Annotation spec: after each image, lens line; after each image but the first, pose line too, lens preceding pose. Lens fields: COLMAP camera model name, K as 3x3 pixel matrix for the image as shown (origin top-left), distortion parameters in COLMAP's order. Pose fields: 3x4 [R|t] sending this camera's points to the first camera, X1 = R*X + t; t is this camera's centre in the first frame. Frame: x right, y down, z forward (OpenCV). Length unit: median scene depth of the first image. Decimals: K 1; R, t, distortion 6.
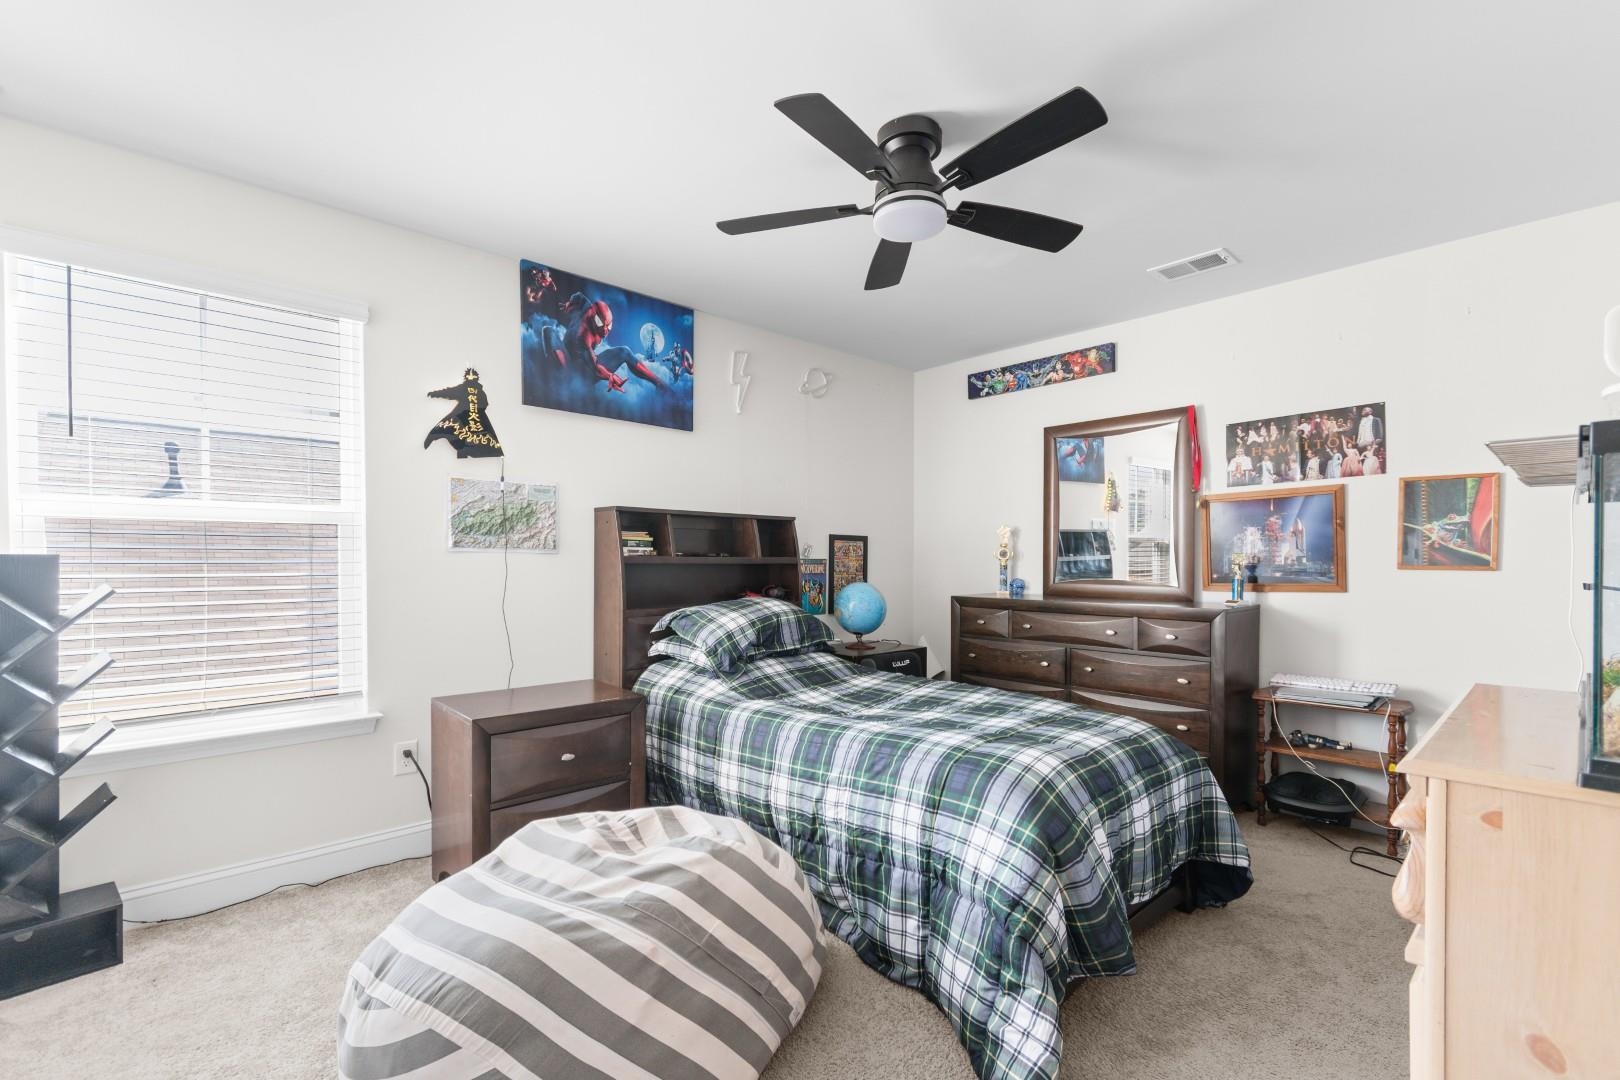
lens RADIAL K [[725.4, 0, 809.8], [0, 725.4, 558.1], [0, 0, 1]] dist [0.002179, 0.000318]
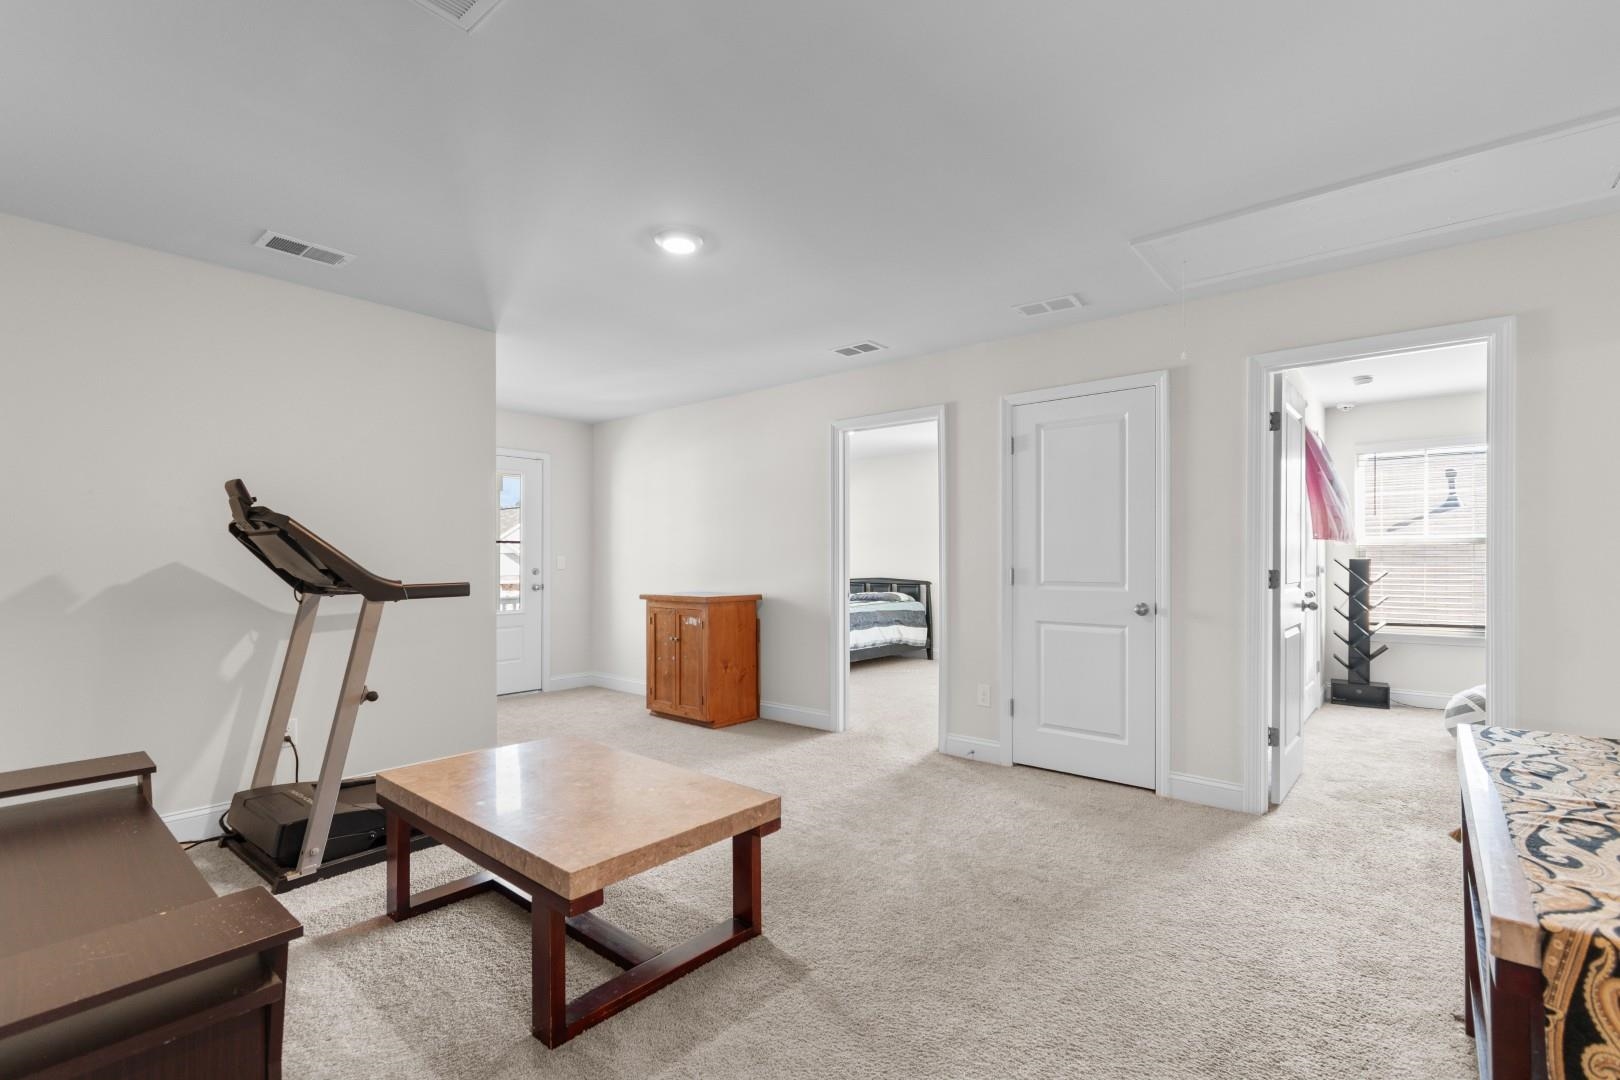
lens RADIAL K [[725.4, 0, 809.8], [0, 725.4, 558.1], [0, 0, 1]] dist [0.002179, 0.000318]
pose [[0.112035, -0.005090, -0.993691, 1.605508], [-0.000835, 0.999986, -0.005217, -0.007806], [0.993704, 0.001415, 0.112030, -1.552000]]
